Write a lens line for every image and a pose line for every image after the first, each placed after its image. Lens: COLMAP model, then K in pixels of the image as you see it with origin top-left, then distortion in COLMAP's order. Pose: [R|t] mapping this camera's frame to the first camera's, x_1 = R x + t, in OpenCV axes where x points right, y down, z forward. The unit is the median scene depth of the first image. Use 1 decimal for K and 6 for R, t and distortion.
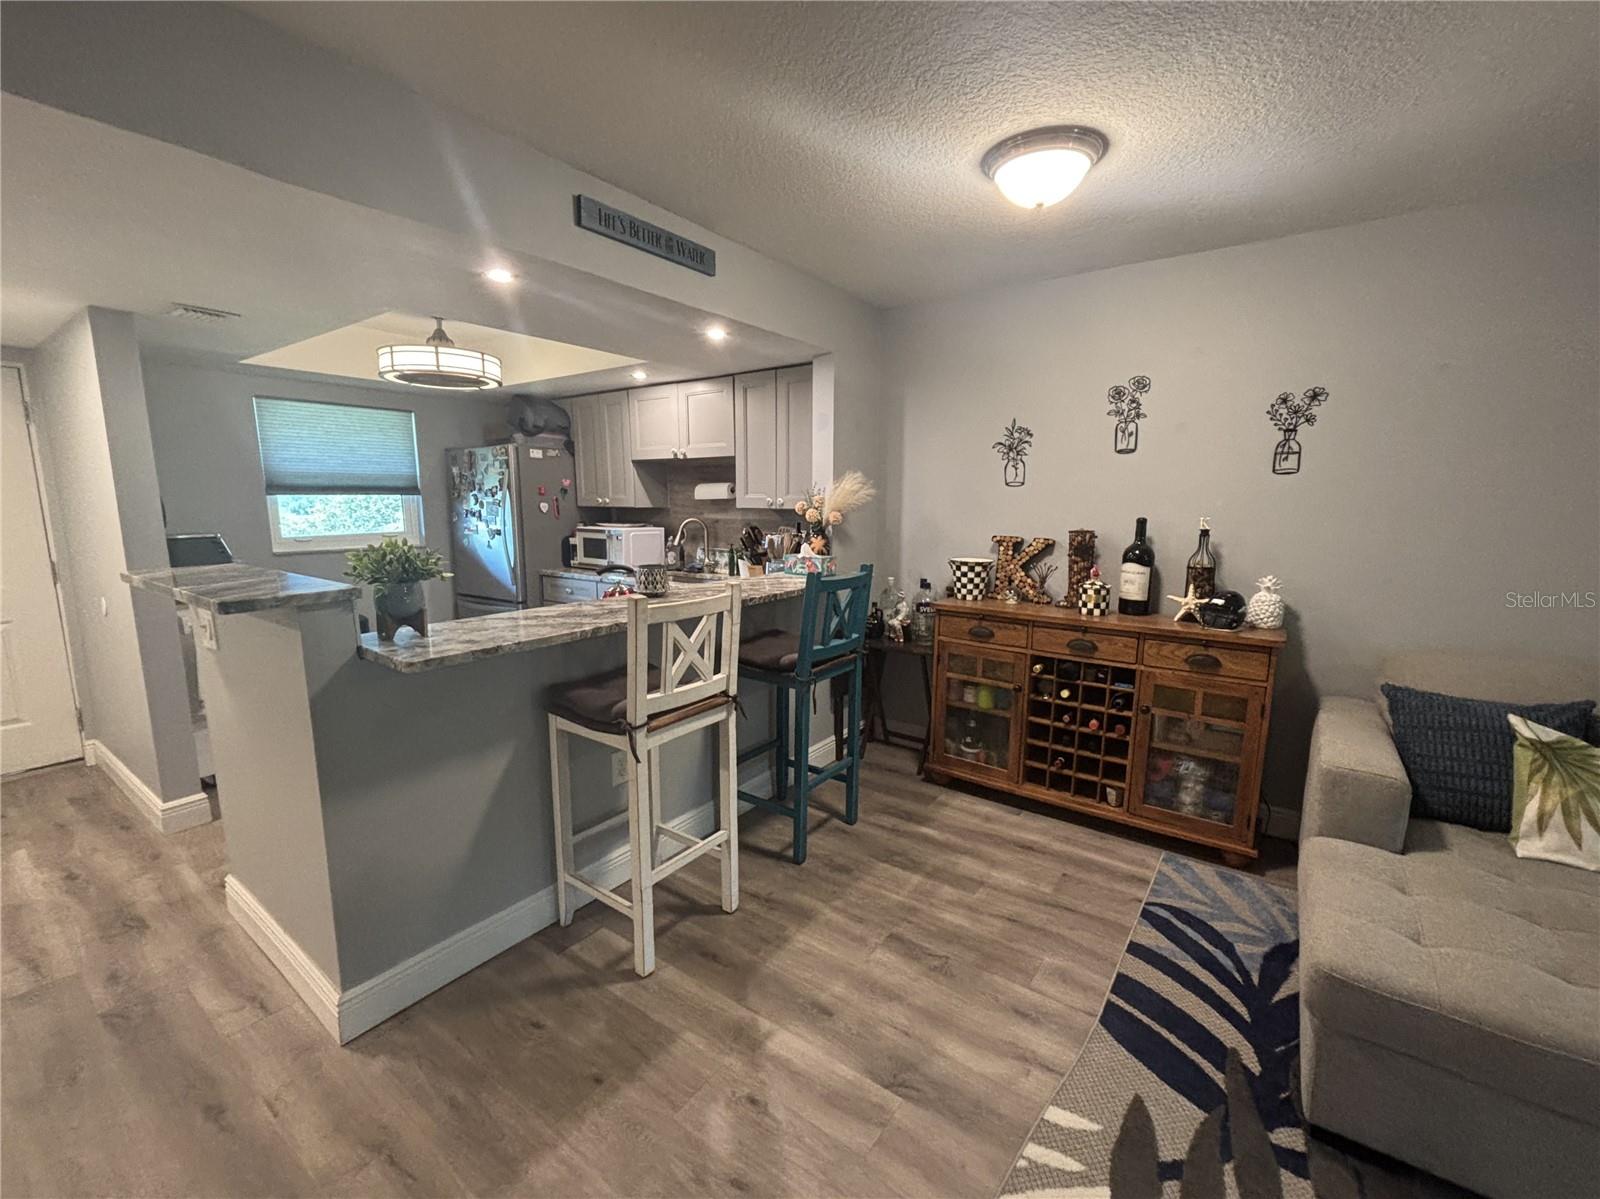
lens RADIAL K [[672.9, 0, 803.2], [0, 672.9, 597.1], [0, 0, 1]] dist [-0.001348, -0.000245]
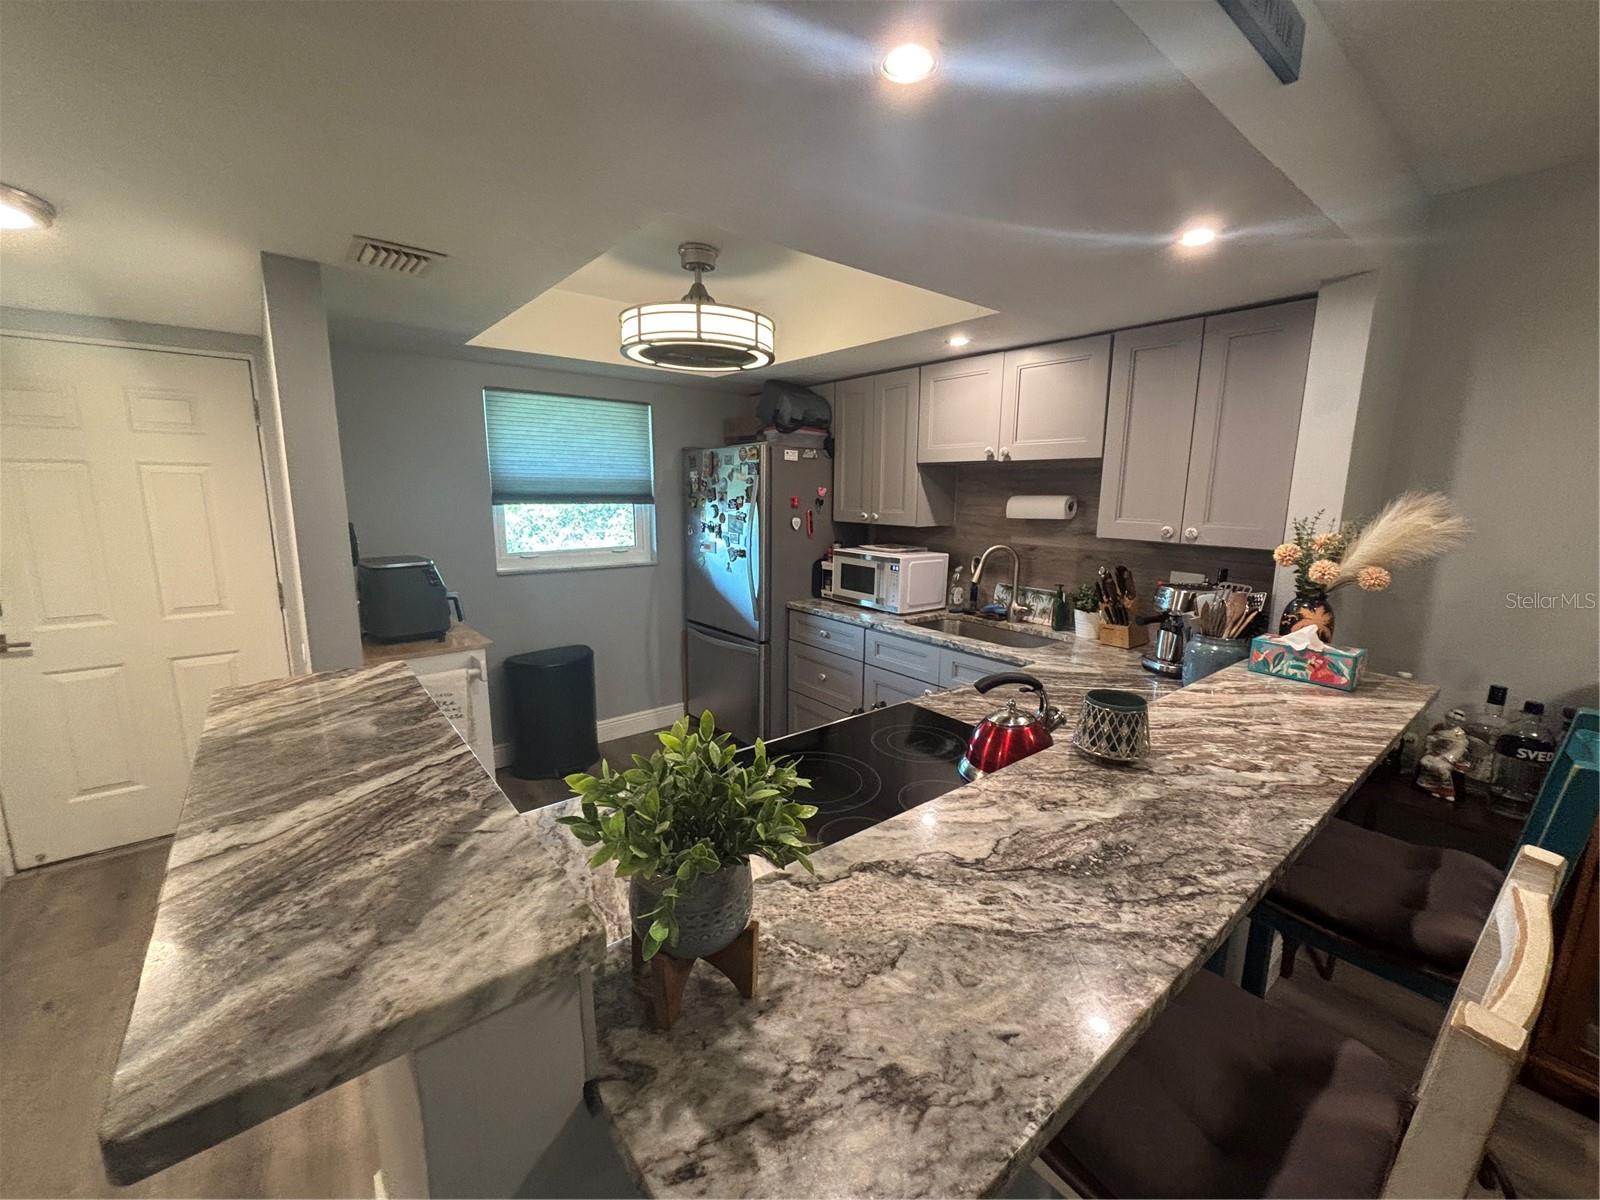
lens RADIAL K [[644.8, 0, 805.1], [0, 644.8, 597.8], [0, 0, 1]] dist [0.001397, -0.000063]
pose [[0.966999, 0.053292, -0.249143, -0.192357], [-0.048658, 0.998509, 0.024727, -0.068725], [0.250090, -0.011788, 0.968151, 0.285243]]
